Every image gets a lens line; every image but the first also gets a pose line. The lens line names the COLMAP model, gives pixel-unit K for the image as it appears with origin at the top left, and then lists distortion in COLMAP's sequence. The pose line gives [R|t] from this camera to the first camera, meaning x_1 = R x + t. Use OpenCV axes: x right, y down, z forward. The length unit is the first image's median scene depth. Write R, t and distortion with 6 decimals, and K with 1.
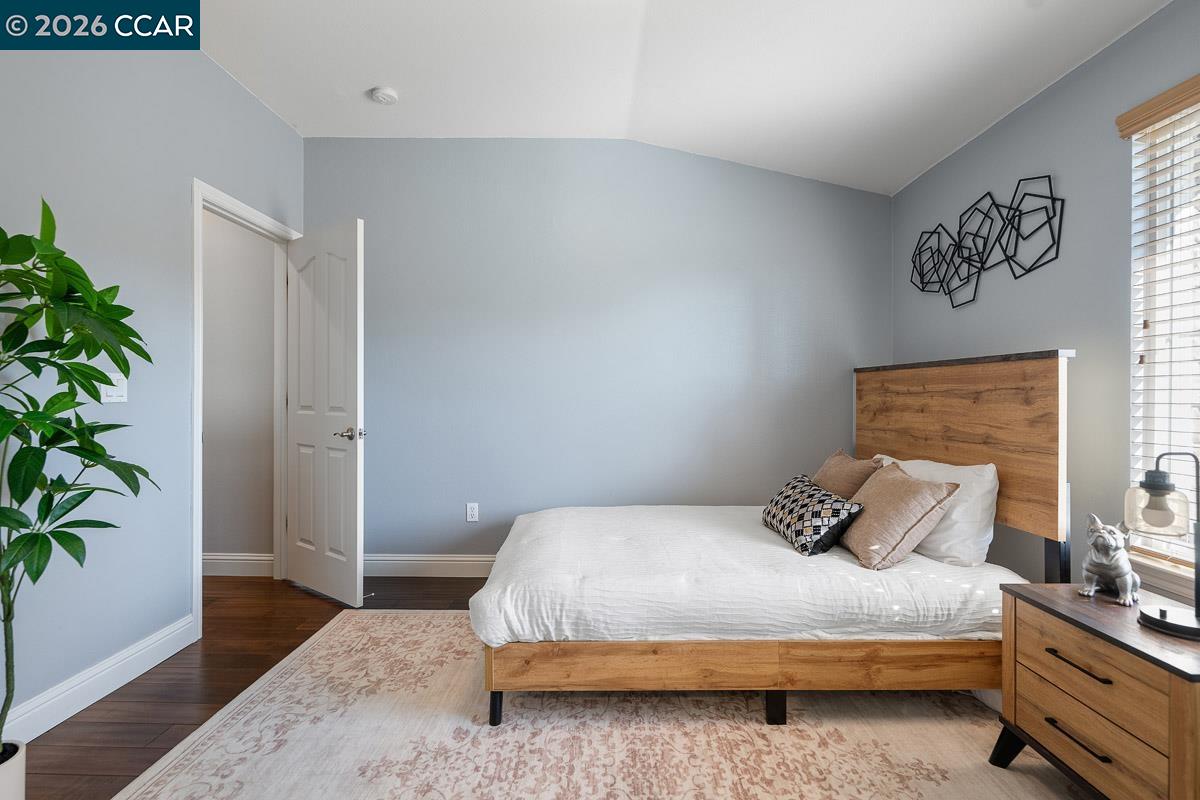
lens RADIAL K [[549.6, 0, 601.6], [0, 549.6, 394.0], [0, 0, 1]] dist [0.000195, -0.000641]
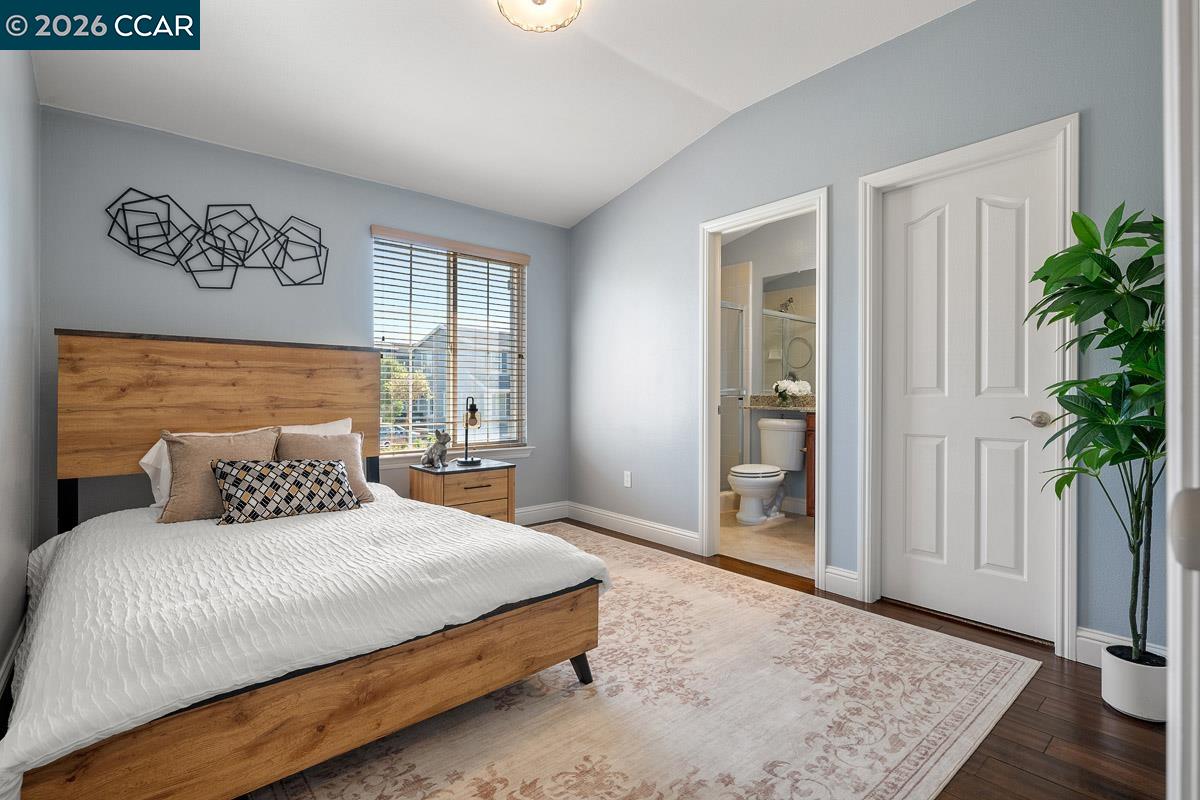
lens RADIAL K [[549.6, 0, 596.0], [0, 549.6, 394.2], [0, 0, 1]] dist [0.000195, -0.000641]
pose [[-0.643043, -0.007572, 0.765793, -0.756281], [-0.005326, 0.999971, 0.005416, 0.043543], [-0.765812, -0.000596, -0.643065, 1.253617]]
